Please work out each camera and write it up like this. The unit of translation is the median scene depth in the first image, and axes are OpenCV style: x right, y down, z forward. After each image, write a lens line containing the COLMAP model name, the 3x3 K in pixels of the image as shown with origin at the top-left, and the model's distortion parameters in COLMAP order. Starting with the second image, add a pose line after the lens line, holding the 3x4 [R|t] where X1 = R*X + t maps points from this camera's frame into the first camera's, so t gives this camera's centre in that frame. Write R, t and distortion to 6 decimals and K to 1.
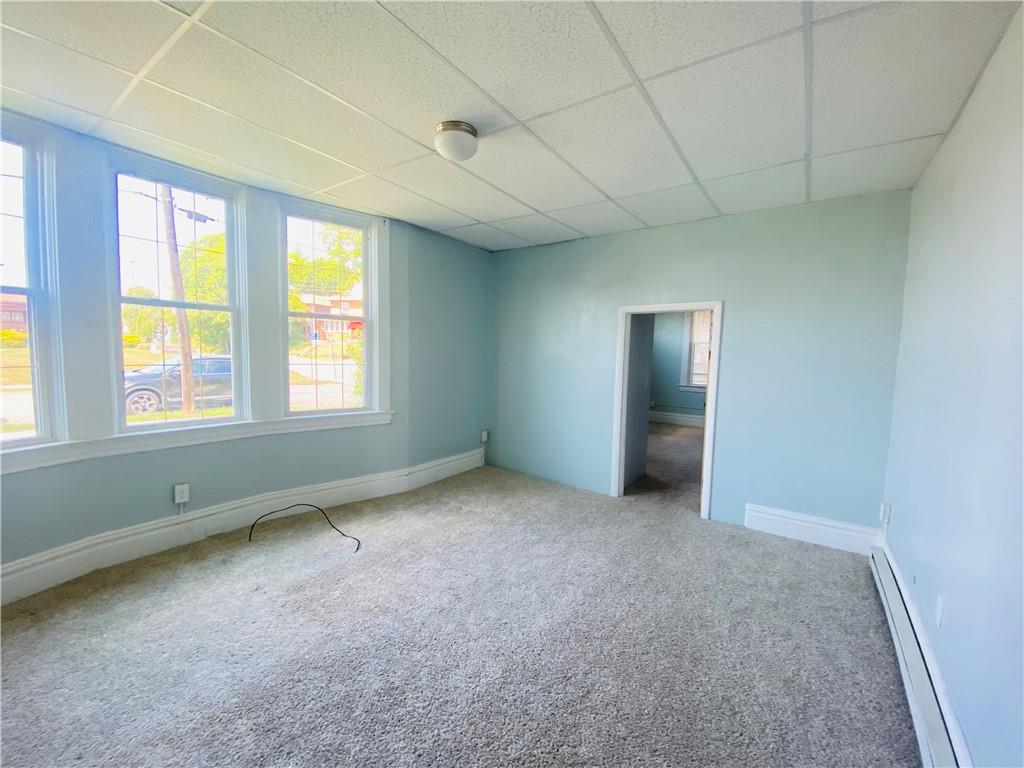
lens RADIAL K [[422.0, 0, 512.0], [0, 422.0, 384.0], [0, 0, 1]] dist [0.075214, -0.053283]
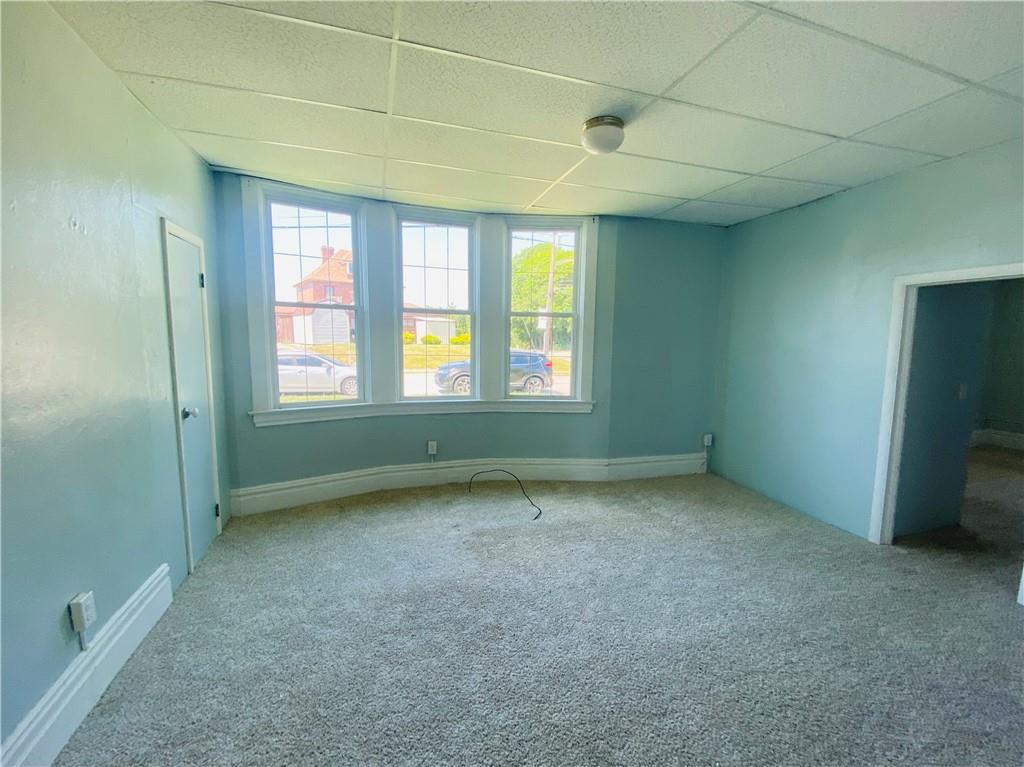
lens RADIAL K [[440.8, 0, 512.0], [0, 440.8, 383.5], [0, 0, 1]] dist [0.040175, -0.028345]
pose [[0.793195, 0.047216, -0.607135, 0.247582], [-0.041986, 0.998857, 0.022828, 0.004462], [0.607519, 0.007384, 0.794271, 0.027349]]
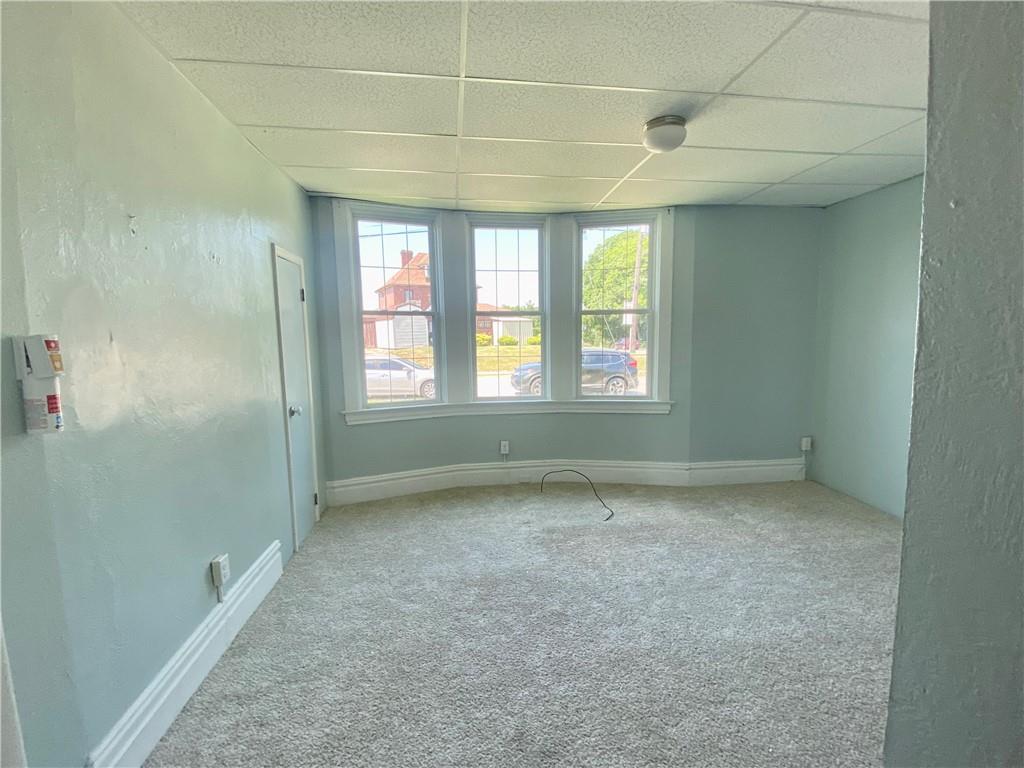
lens RADIAL K [[473.6, 0, 512.0], [0, 473.6, 384.0], [0, 0, 1]] dist [0.026796, -0.000610]
pose [[0.674275, 0.036887, -0.737559, 0.327101], [-0.027357, 0.999314, 0.024969, 0.006921], [0.737974, 0.003341, 0.674821, -0.018904]]
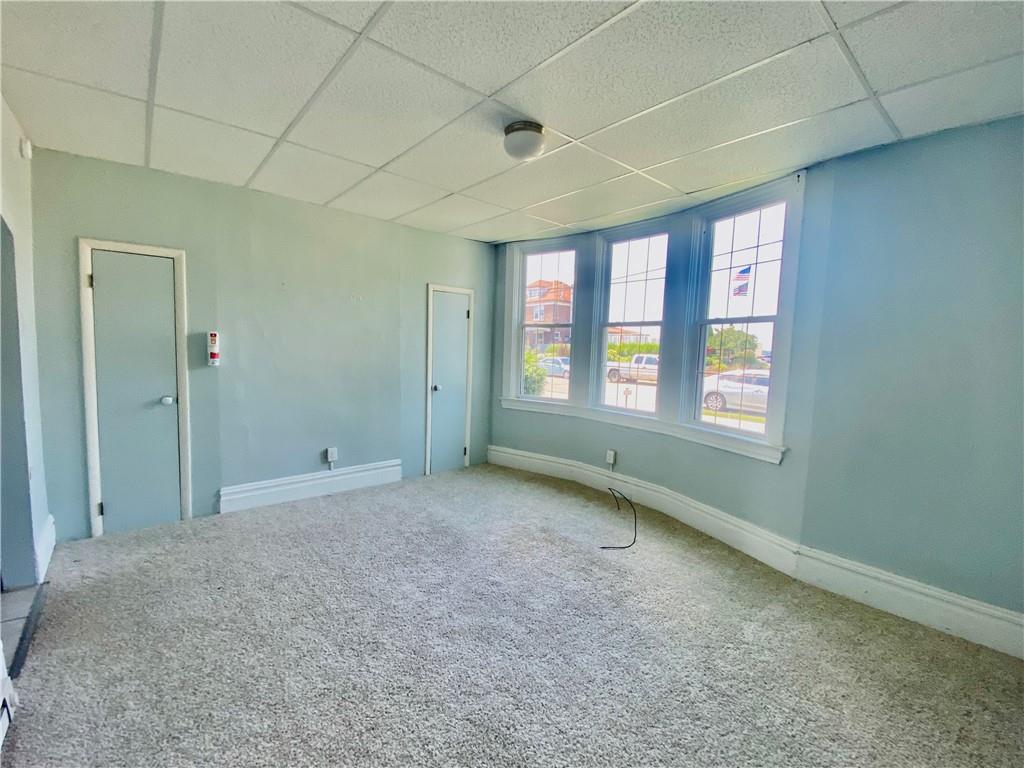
lens RADIAL K [[440.8, 0, 512.0], [0, 440.8, 384.0], [0, 0, 1]] dist [0.040175, -0.028345]
pose [[-0.257617, 0.050107, -0.964947, 0.613507], [-0.114879, 0.989983, 0.082077, -0.056324], [0.959394, 0.131997, -0.249280, 0.876875]]
